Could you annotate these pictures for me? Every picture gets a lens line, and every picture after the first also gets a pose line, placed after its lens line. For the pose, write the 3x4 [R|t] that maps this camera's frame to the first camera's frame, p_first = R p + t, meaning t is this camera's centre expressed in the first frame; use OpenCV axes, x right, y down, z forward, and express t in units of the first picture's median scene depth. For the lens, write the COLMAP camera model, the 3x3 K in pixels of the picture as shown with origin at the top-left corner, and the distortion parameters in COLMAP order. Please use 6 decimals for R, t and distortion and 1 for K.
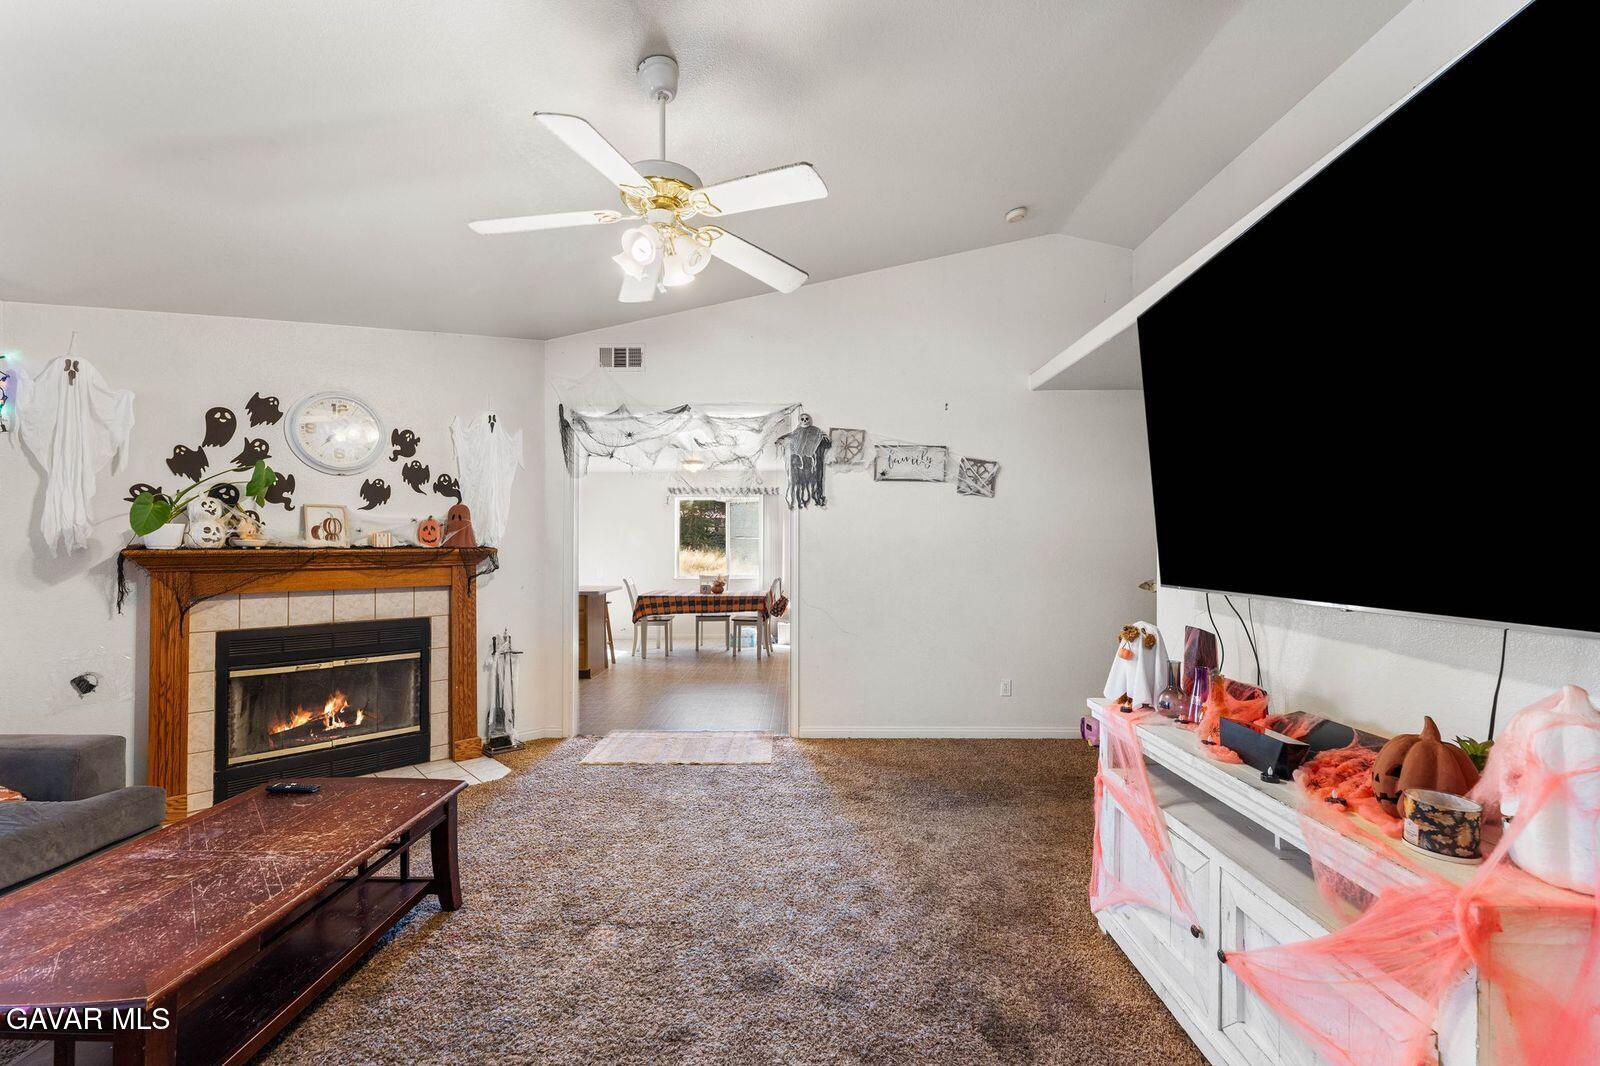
lens RADIAL K [[653.5, 0, 802.5], [0, 653.5, 538.9], [0, 0, 1]] dist [0.006620, -0.001029]
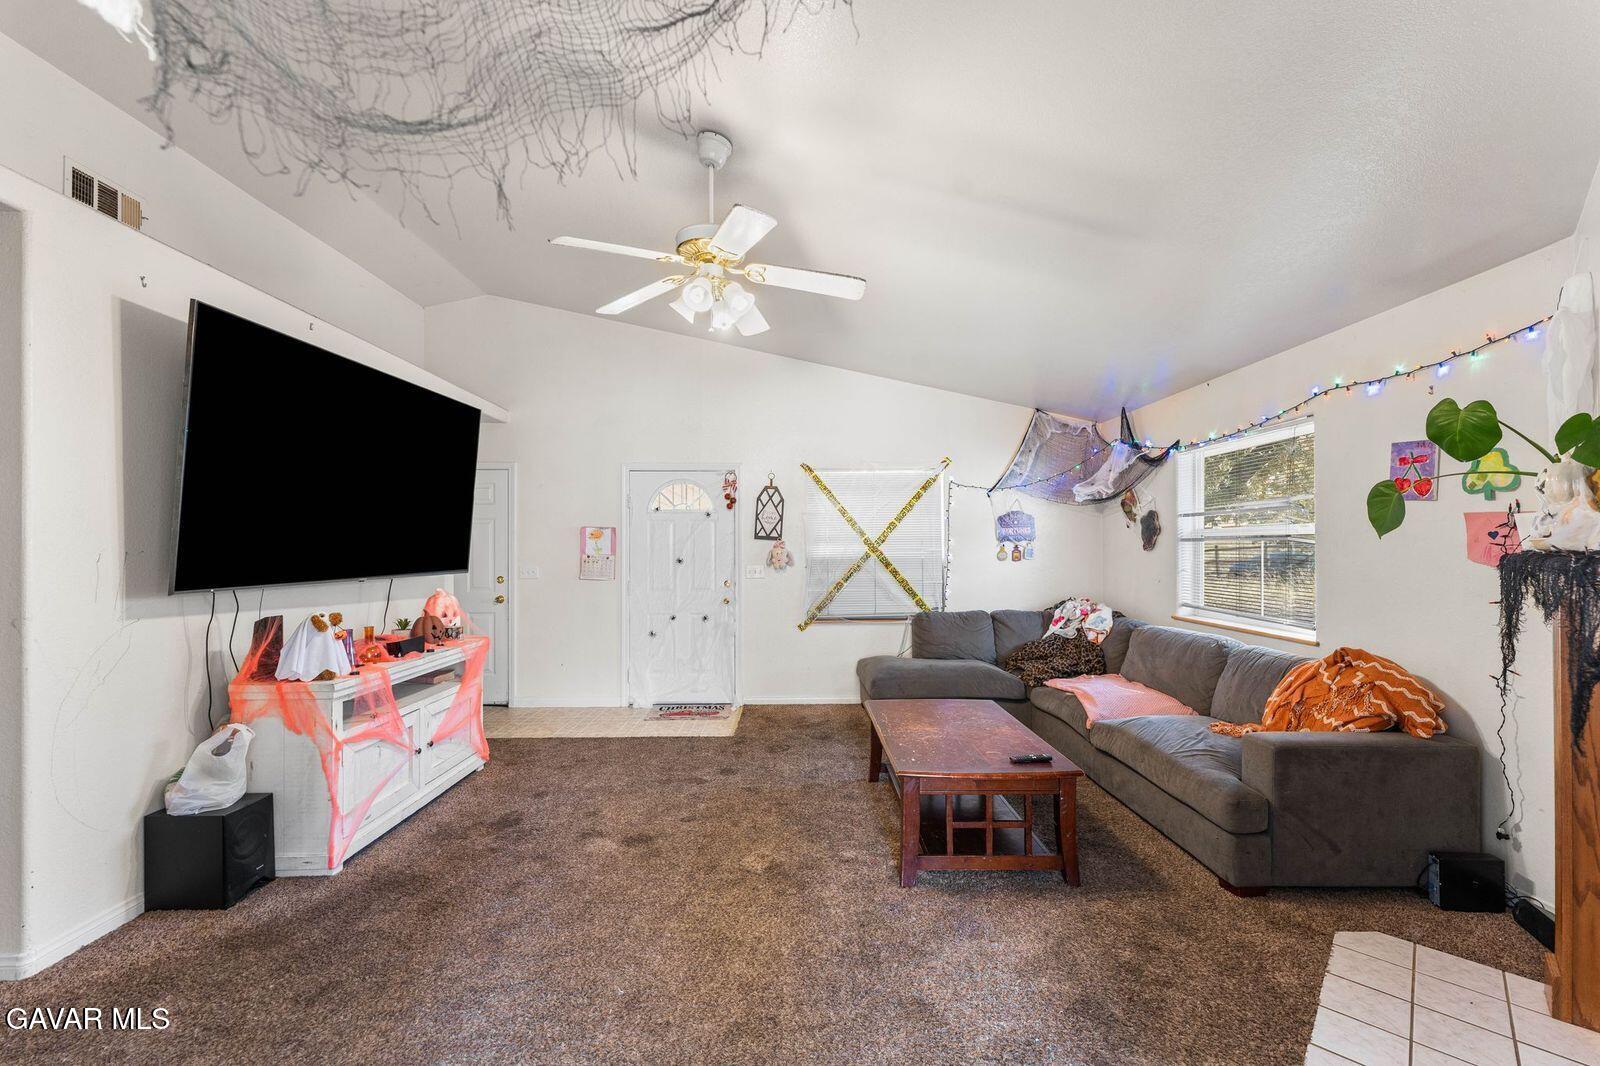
lens RADIAL K [[653.5, 0, 801.1], [0, 653.5, 545.8], [0, 0, 1]] dist [0.006620, -0.001029]
pose [[-0.999940, 0.000694, -0.010972, -0.218265], [0.000839, 0.999913, -0.013160, 0.012181], [0.010962, -0.013168, -0.999853, 1.303141]]
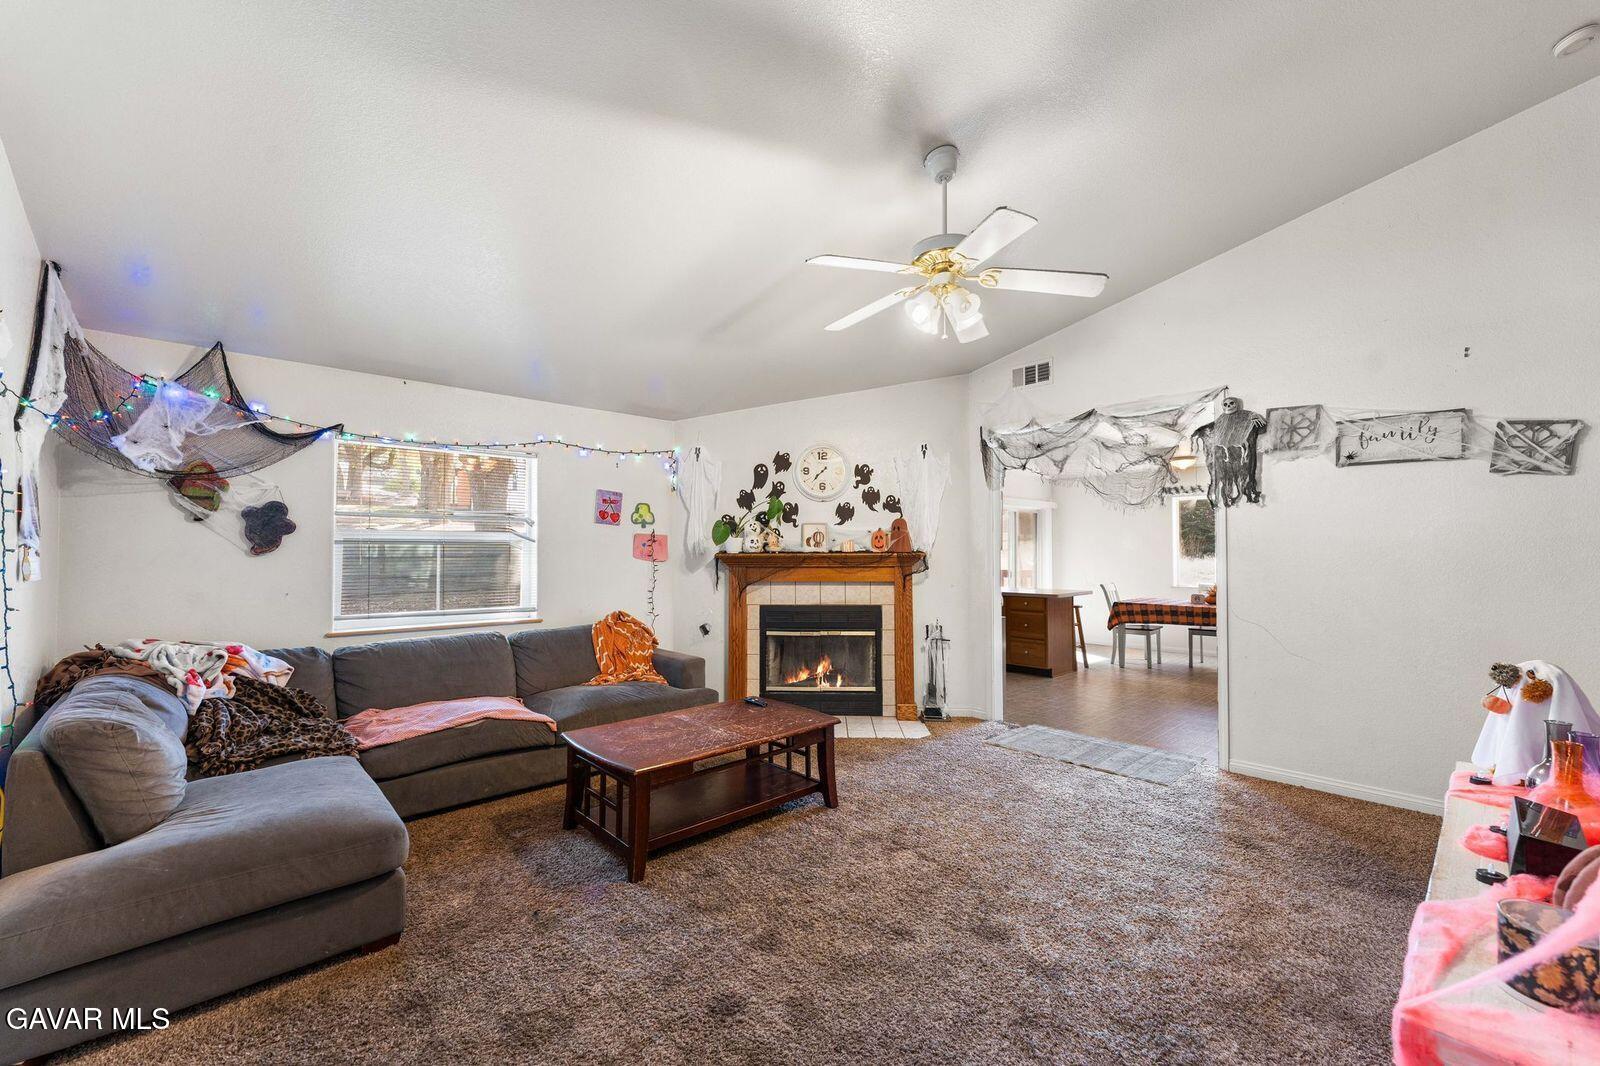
lens RADIAL K [[653.5, 0, 804.5], [0, 653.5, 539.9], [0, 0, 1]] dist [0.006620, -0.001029]
pose [[0.687505, -0.014517, -0.726035, 0.286512], [0.010237, 0.999895, -0.010300, 0.000460], [0.726108, -0.000351, 0.687581, -0.009041]]
